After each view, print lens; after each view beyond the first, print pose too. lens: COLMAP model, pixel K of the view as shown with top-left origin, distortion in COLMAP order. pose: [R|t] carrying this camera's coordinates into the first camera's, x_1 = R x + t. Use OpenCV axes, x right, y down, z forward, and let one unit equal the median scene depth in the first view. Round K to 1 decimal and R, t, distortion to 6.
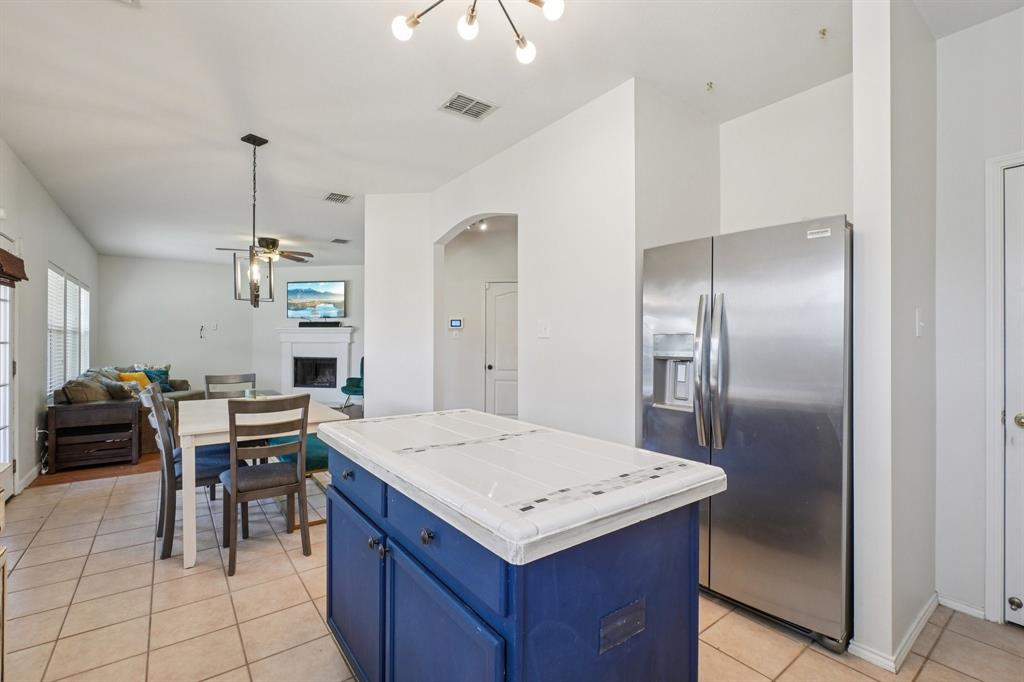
lens RADIAL K [[448.9, 0, 499.4], [0, 448.9, 340.9], [0, 0, 1]] dist [-0.001998, -0.000013]
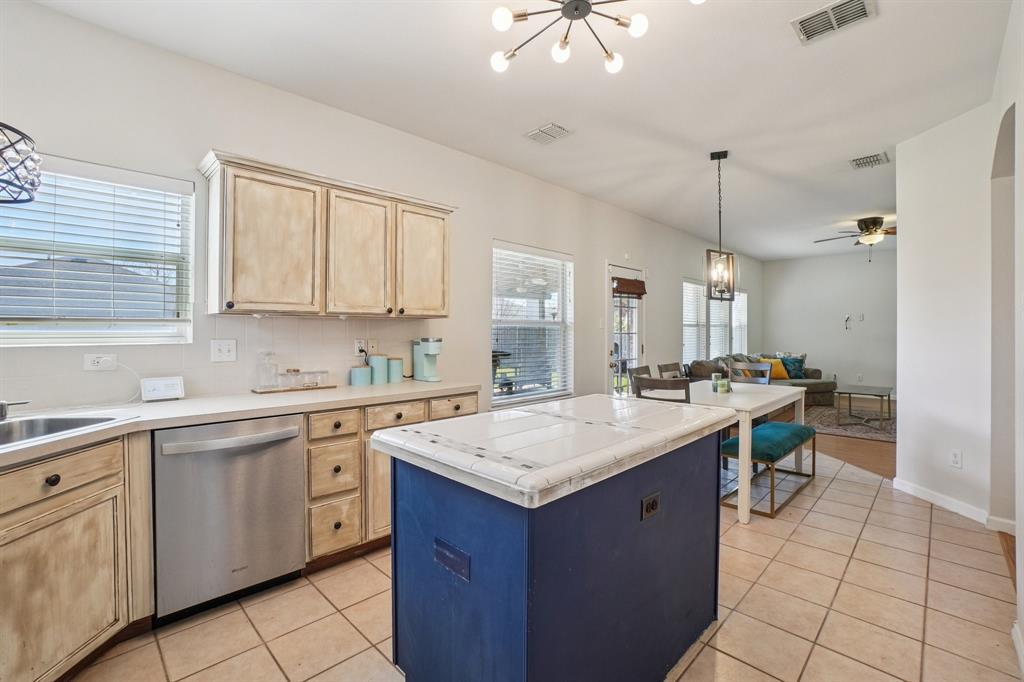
lens RADIAL K [[455.4, 0, 532.4], [0, 455.4, 334.2], [0, 0, 1]] dist [-0.002447, -0.000241]
pose [[0.203028, 0.003346, -0.979167, 0.219608], [0.000791, 0.999993, 0.003581, 0.000686], [0.979173, -0.001501, 0.203024, 0.136516]]
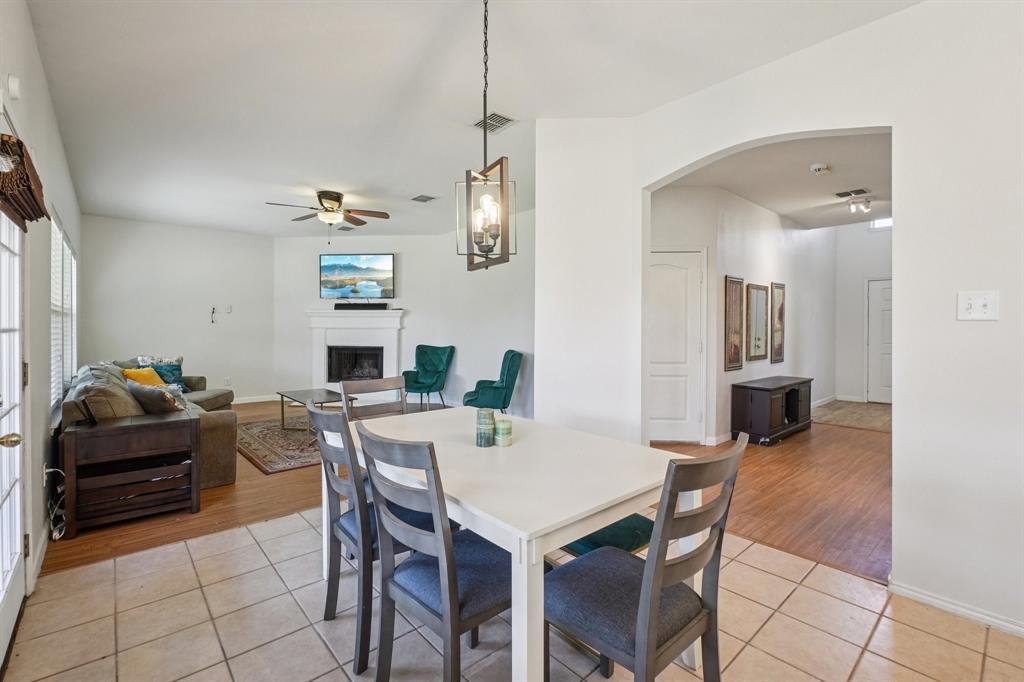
lens RADIAL K [[453.6, 0, 505.1], [0, 453.6, 328.1], [0, 0, 1]] dist [-0.002544, -0.000983]
pose [[0.996895, -0.001020, 0.078732, -0.253131], [0.000687, 0.999991, 0.004260, -0.000108], [-0.078736, -0.004192, 0.996887, 0.184668]]
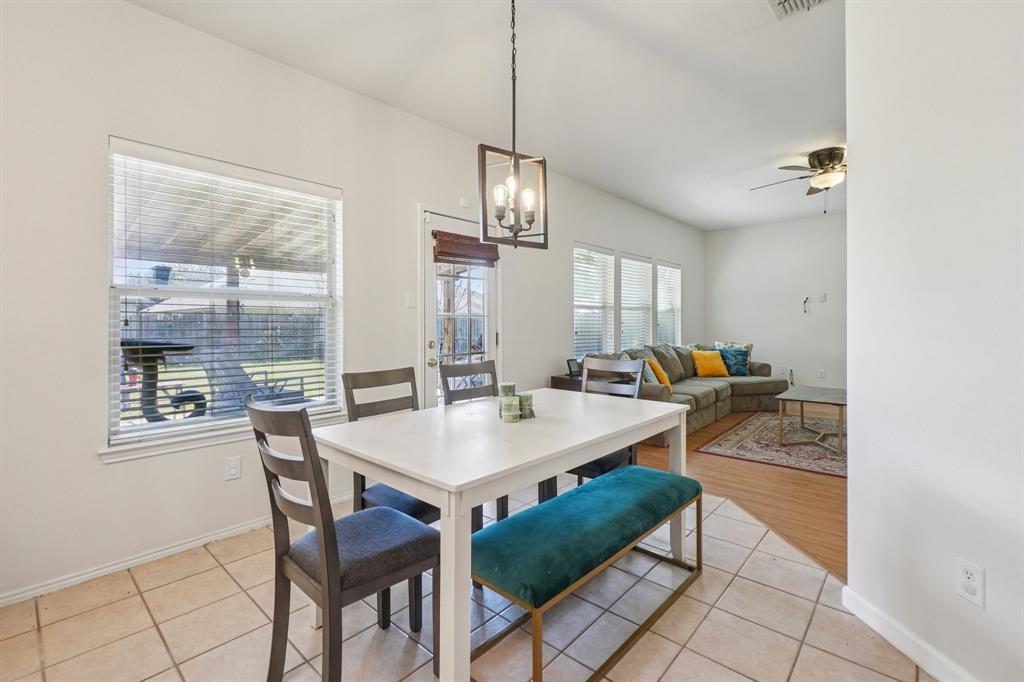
lens RADIAL K [[456.1, 0, 504.8], [0, 456.1, 327.3], [0, 0, 1]] dist [0.016336, -0.018402]
pose [[0.198265, 0.006007, -0.980130, 0.026062], [0.006168, 0.999954, 0.007376, 0.011992], [0.980129, -0.007508, 0.198219, 0.387888]]
